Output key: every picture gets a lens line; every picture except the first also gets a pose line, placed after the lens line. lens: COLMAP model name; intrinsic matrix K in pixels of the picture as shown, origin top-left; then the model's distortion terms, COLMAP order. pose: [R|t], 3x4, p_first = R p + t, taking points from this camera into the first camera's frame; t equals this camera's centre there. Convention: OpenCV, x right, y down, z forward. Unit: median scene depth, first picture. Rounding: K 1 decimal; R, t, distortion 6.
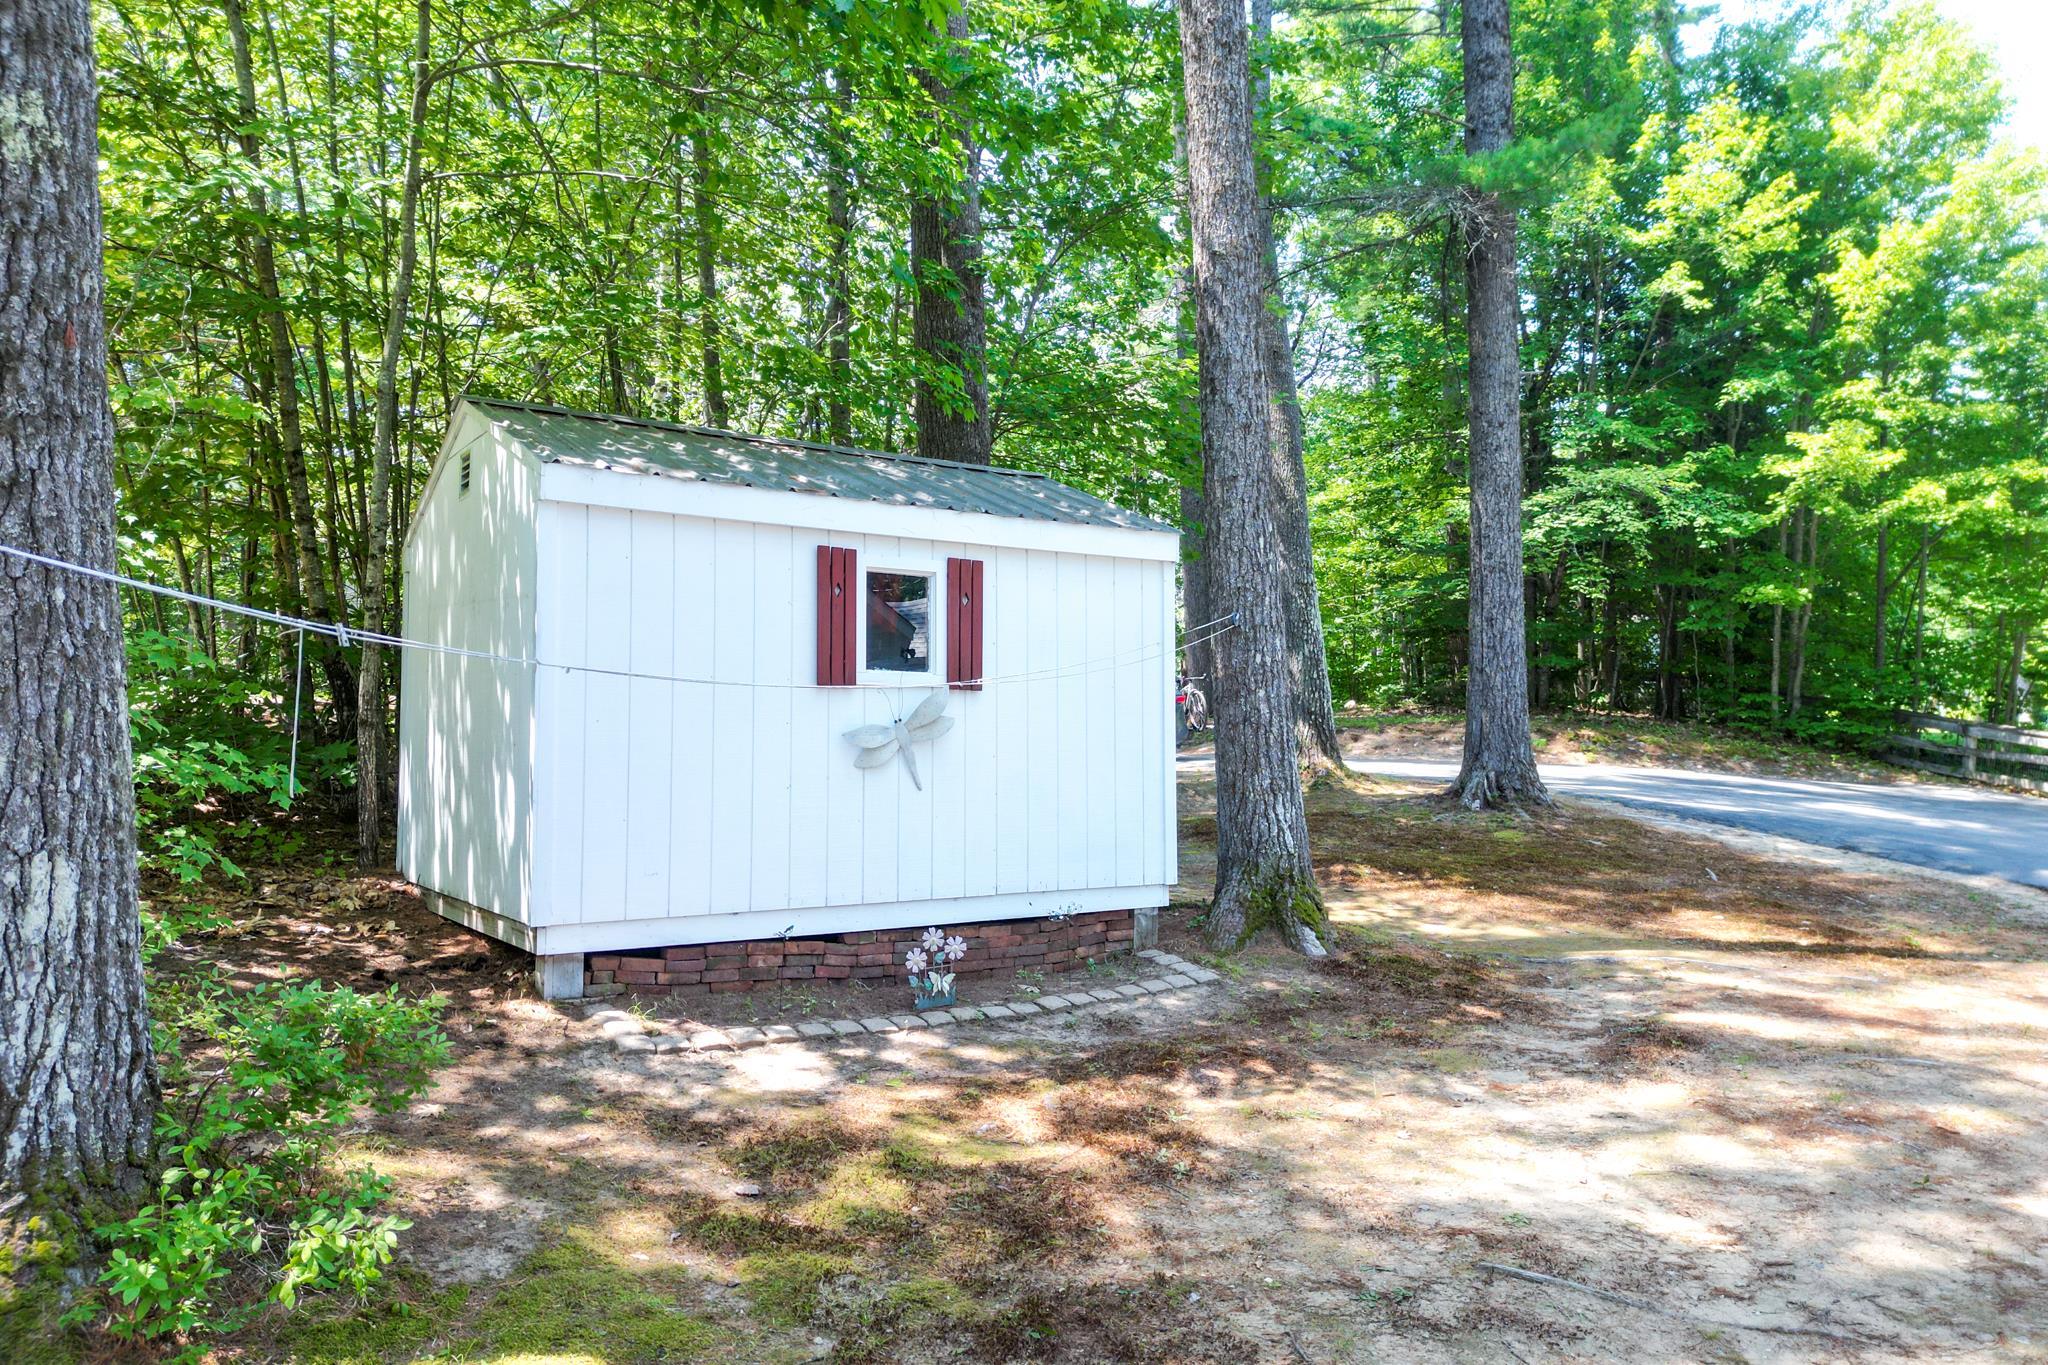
lens RADIAL K [[1430.0, 0, 1011.2], [0, 1430.0, 702.0], [0, 0, 1]] dist [0.086114, -0.070065]
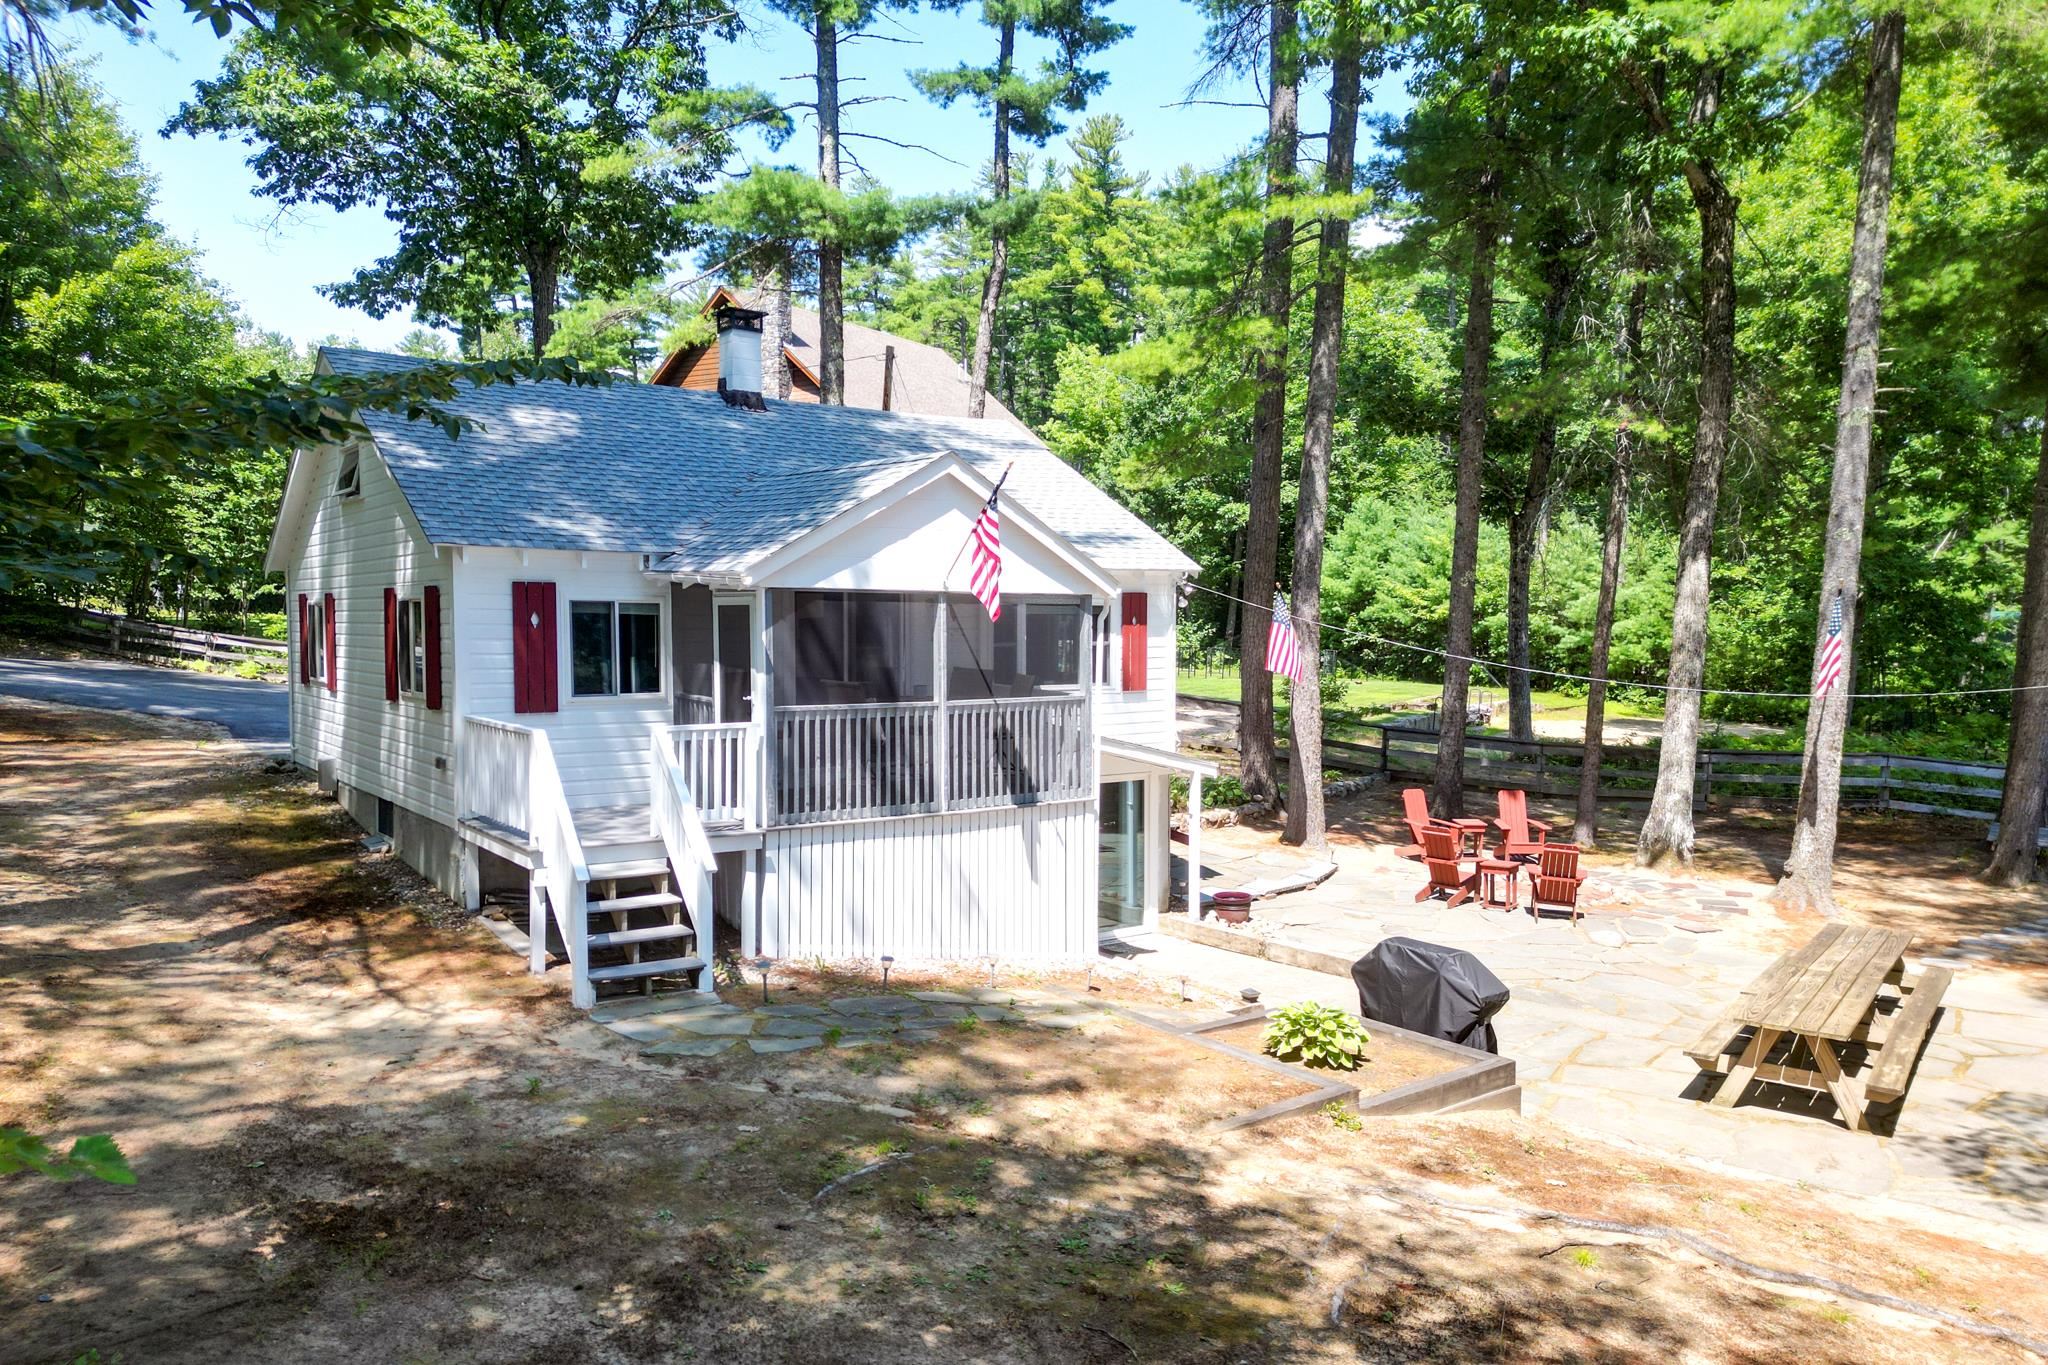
lens RADIAL K [[1430.0, 0, 1011.2], [0, 1430.0, 702.0], [0, 0, 1]] dist [0.086114, -0.070065]
pose [[0.426240, -0.034562, 0.903950, -0.603009], [-0.051628, 0.996712, 0.062453, -0.077542], [-0.903136, -0.073289, 0.423054, -0.906955]]
